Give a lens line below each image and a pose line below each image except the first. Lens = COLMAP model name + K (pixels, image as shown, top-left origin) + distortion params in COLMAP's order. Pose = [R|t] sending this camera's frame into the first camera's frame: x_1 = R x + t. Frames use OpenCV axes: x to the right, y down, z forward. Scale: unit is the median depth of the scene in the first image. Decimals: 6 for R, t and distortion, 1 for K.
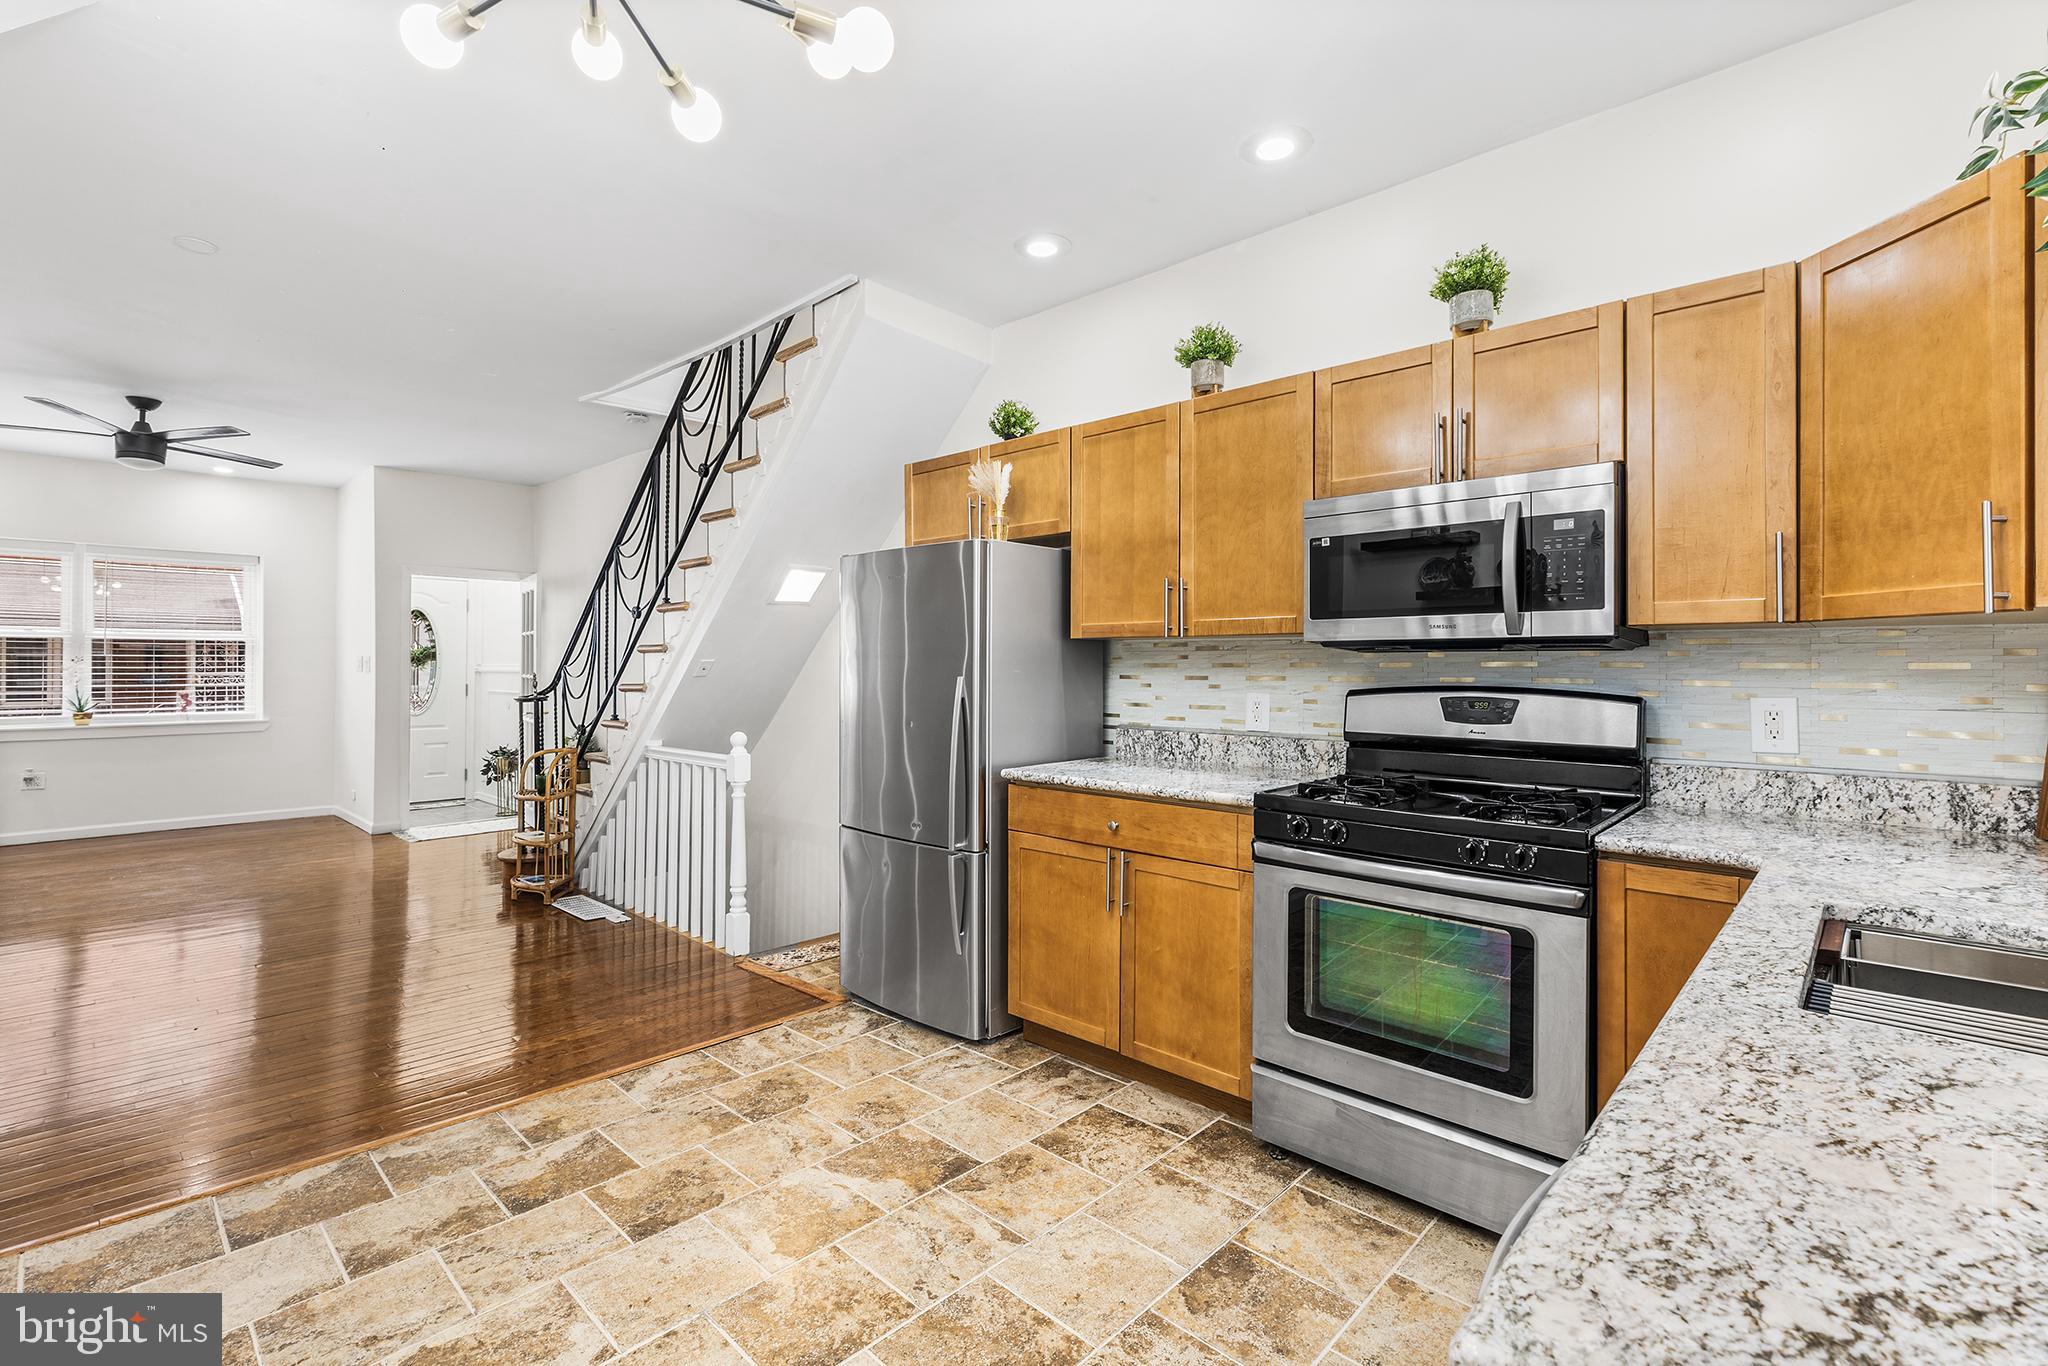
lens RADIAL K [[932.3, 0, 1022.7], [0, 932.3, 665.8], [0, 0, 1]] dist [0.004339, -0.000895]
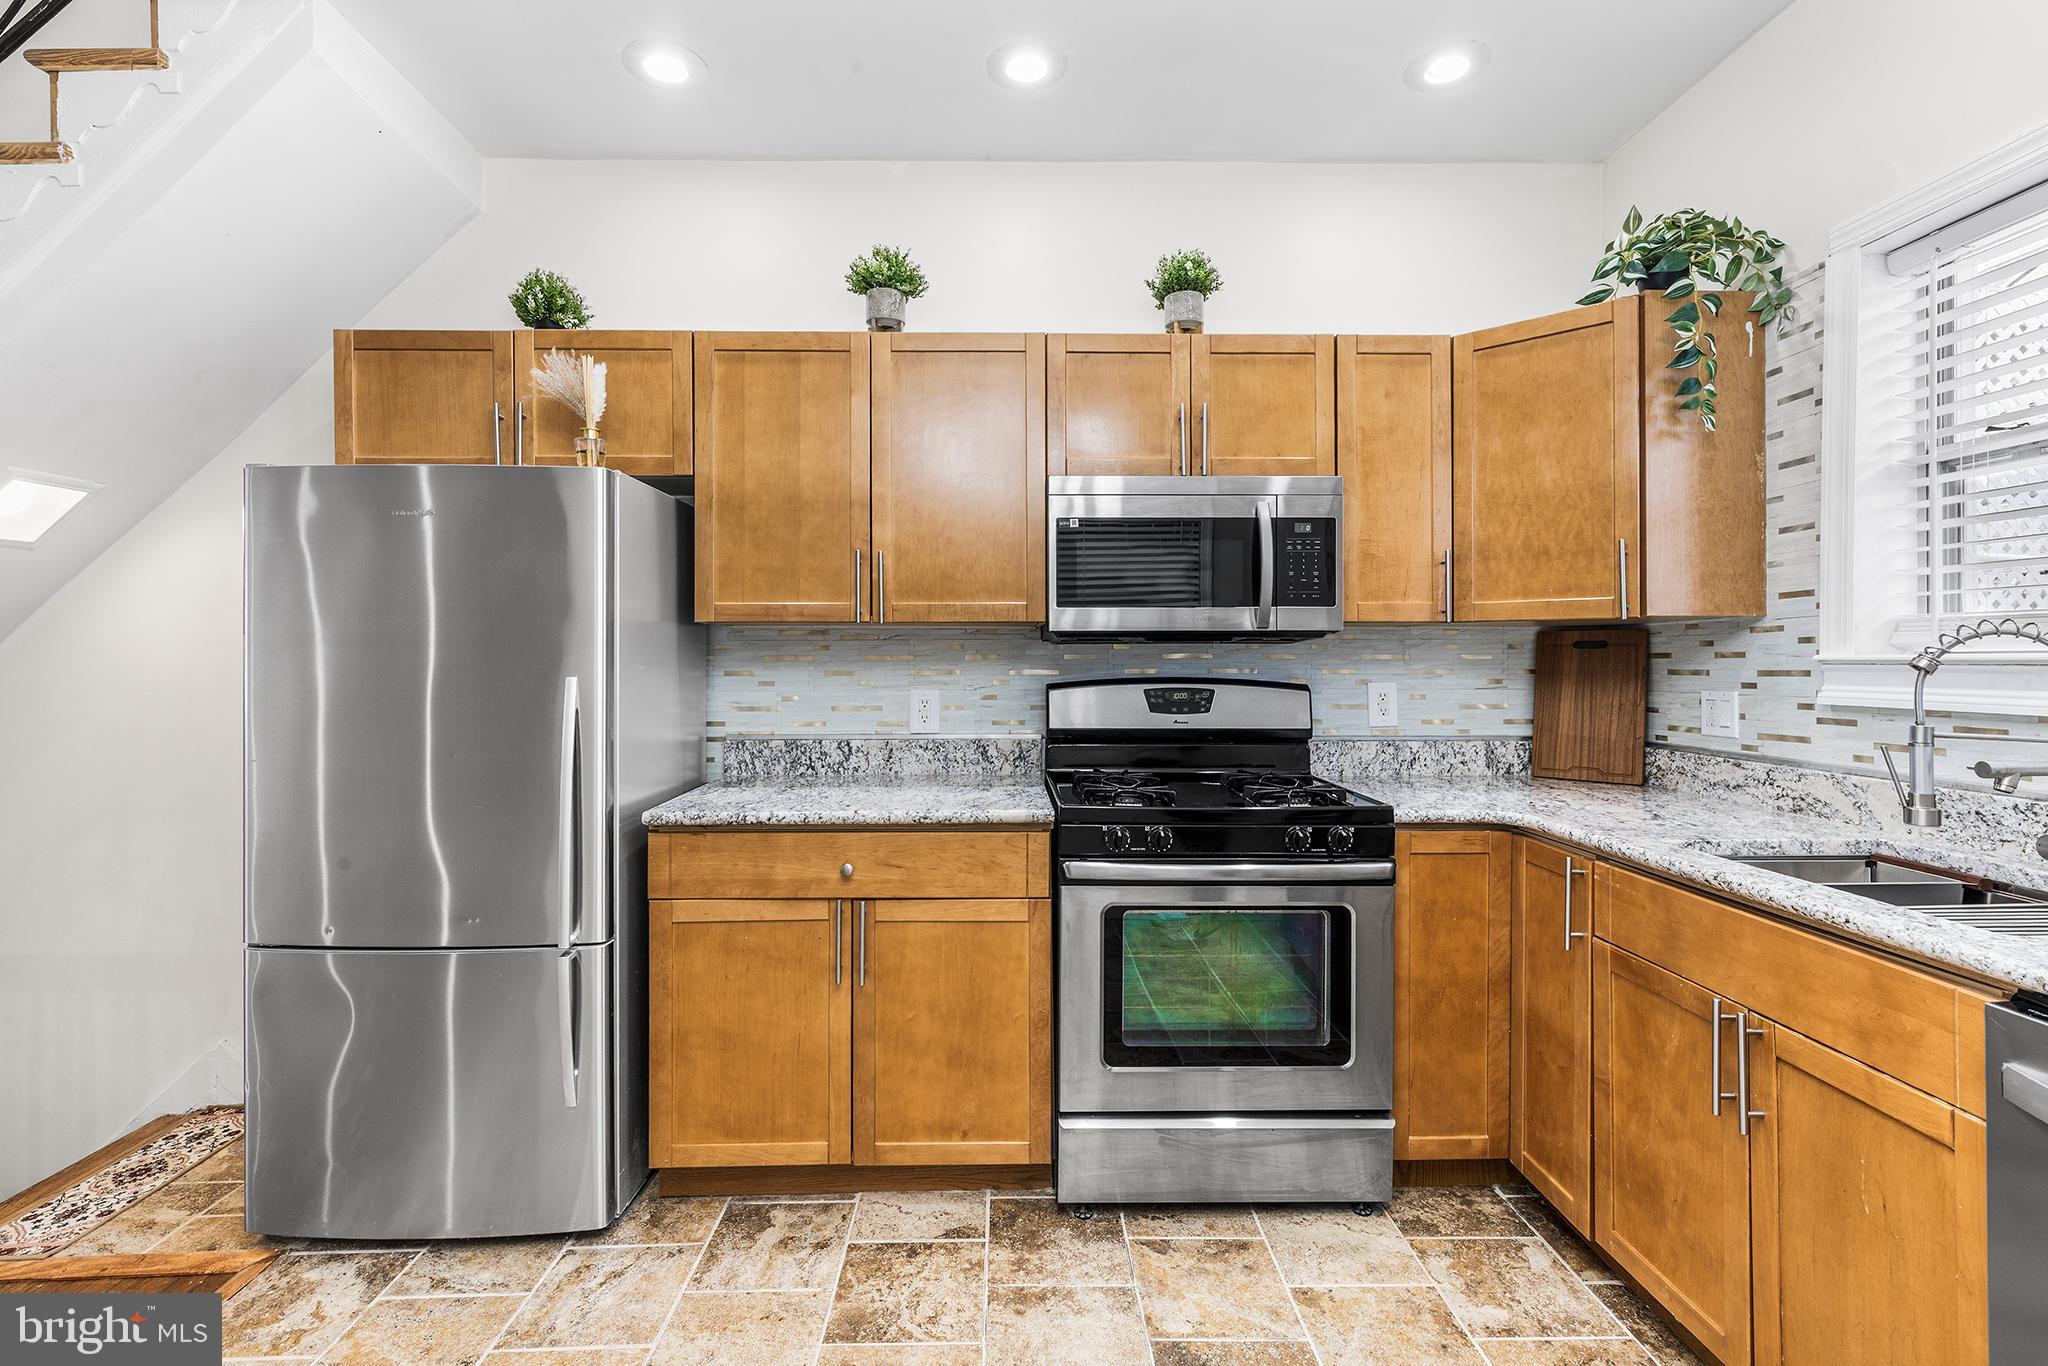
lens RADIAL K [[932.3, 0, 1022.6], [0, 932.3, 662.2], [0, 0, 1]] dist [0.004339, -0.000895]
pose [[0.713132, -0.006854, 0.700997, -0.358964], [0.003428, 0.999974, 0.006290, -0.002141], [-0.701022, -0.002083, 0.713137, 0.386332]]
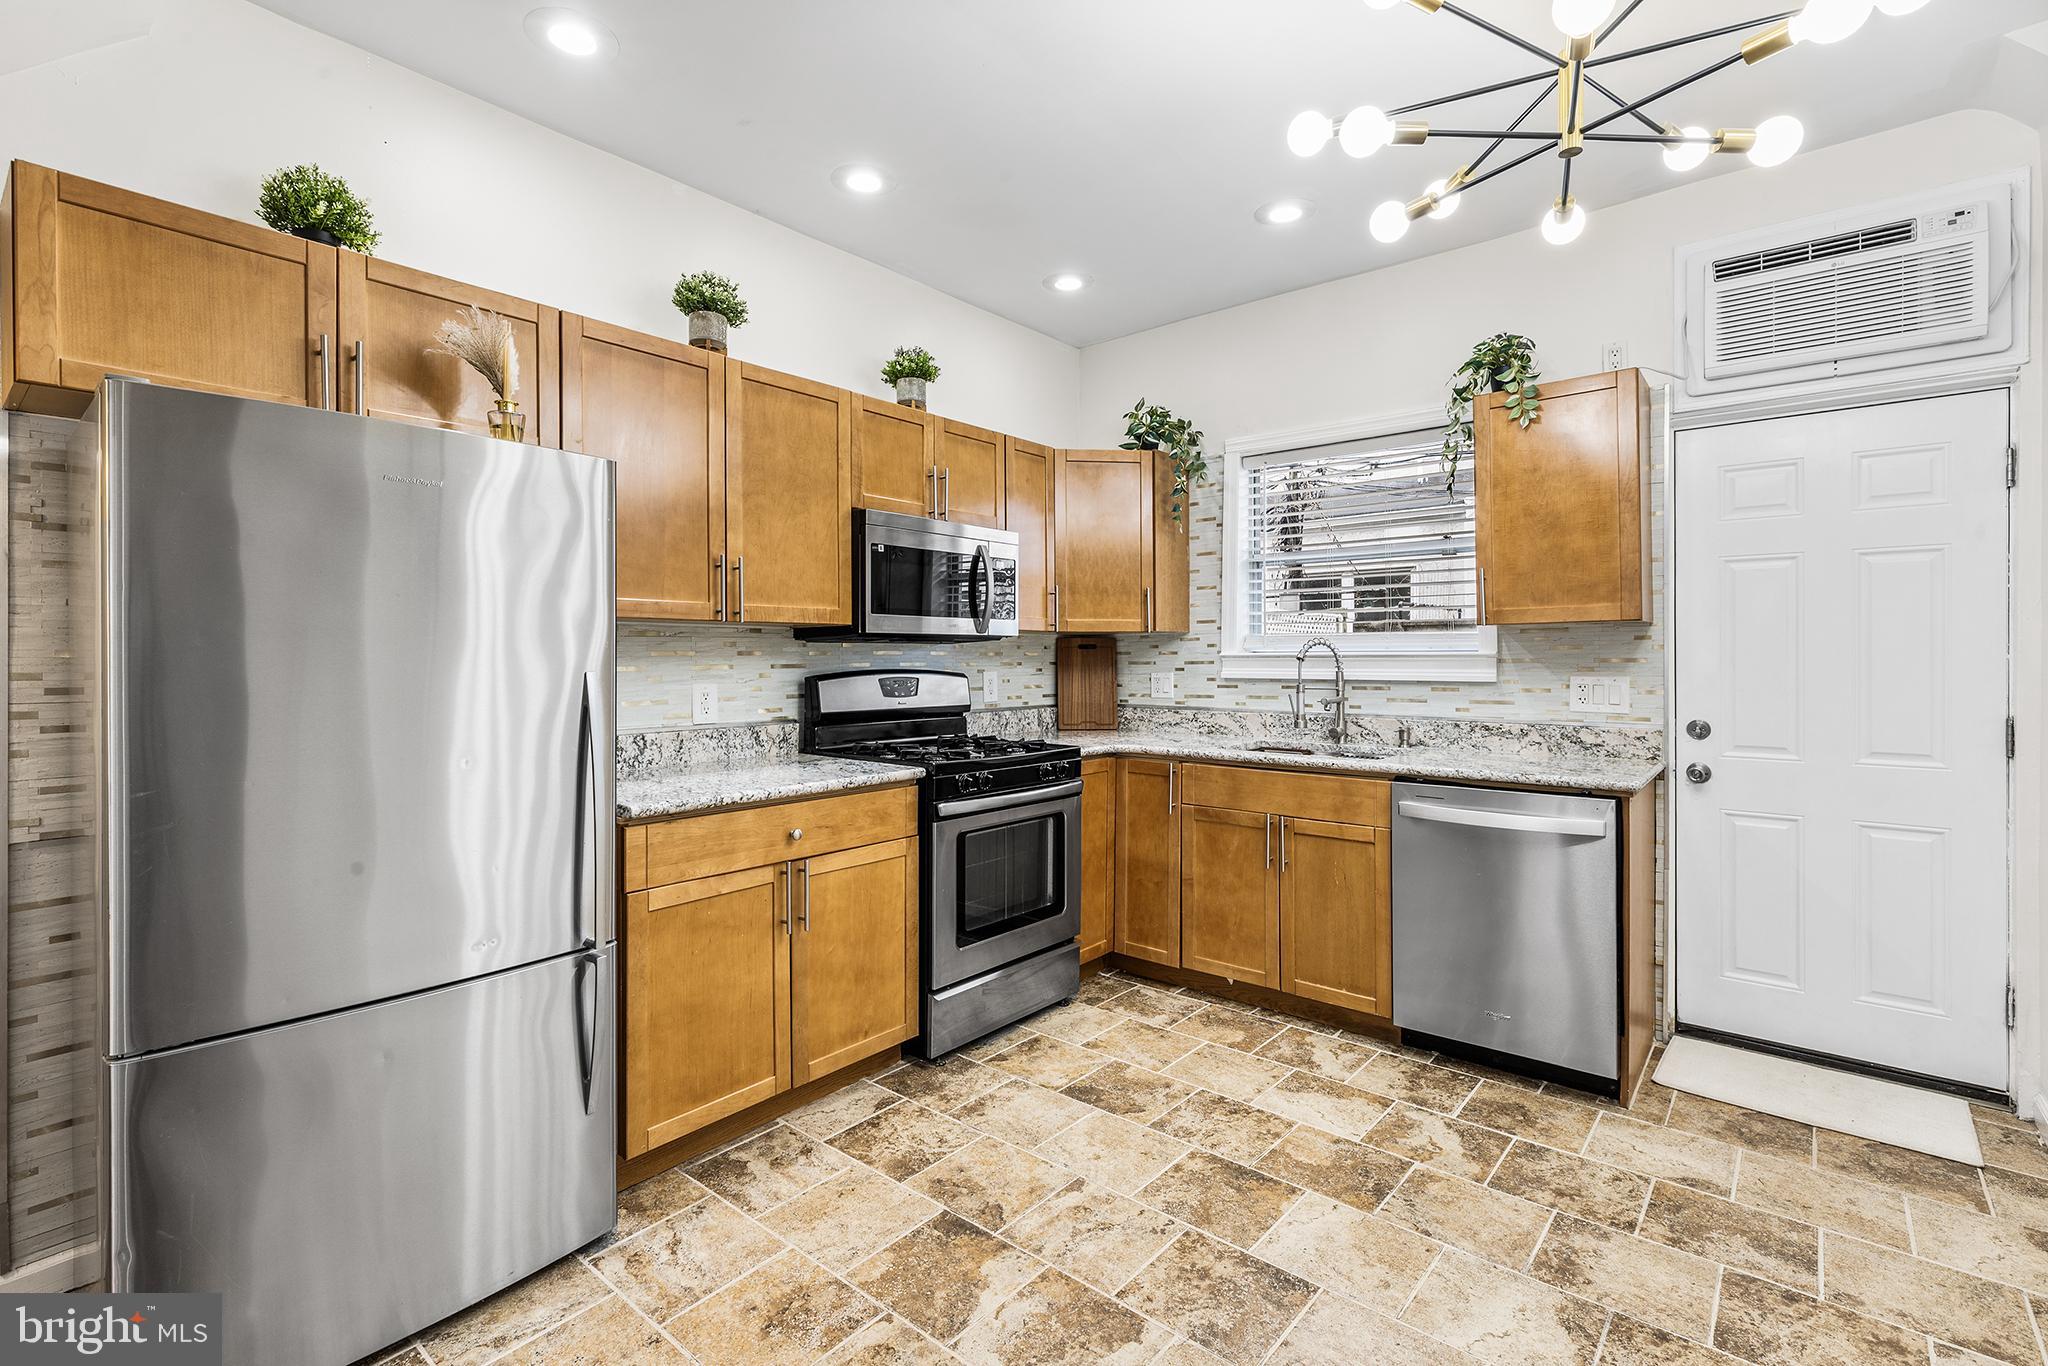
lens RADIAL K [[932.3, 0, 1026.6], [0, 932.3, 664.2], [0, 0, 1]] dist [0.004339, -0.000895]
pose [[-0.065042, -0.013495, 0.997791, -0.863740], [-0.000690, 0.999909, 0.013479, -0.003288], [-0.997882, 0.000189, -0.065046, 0.905351]]
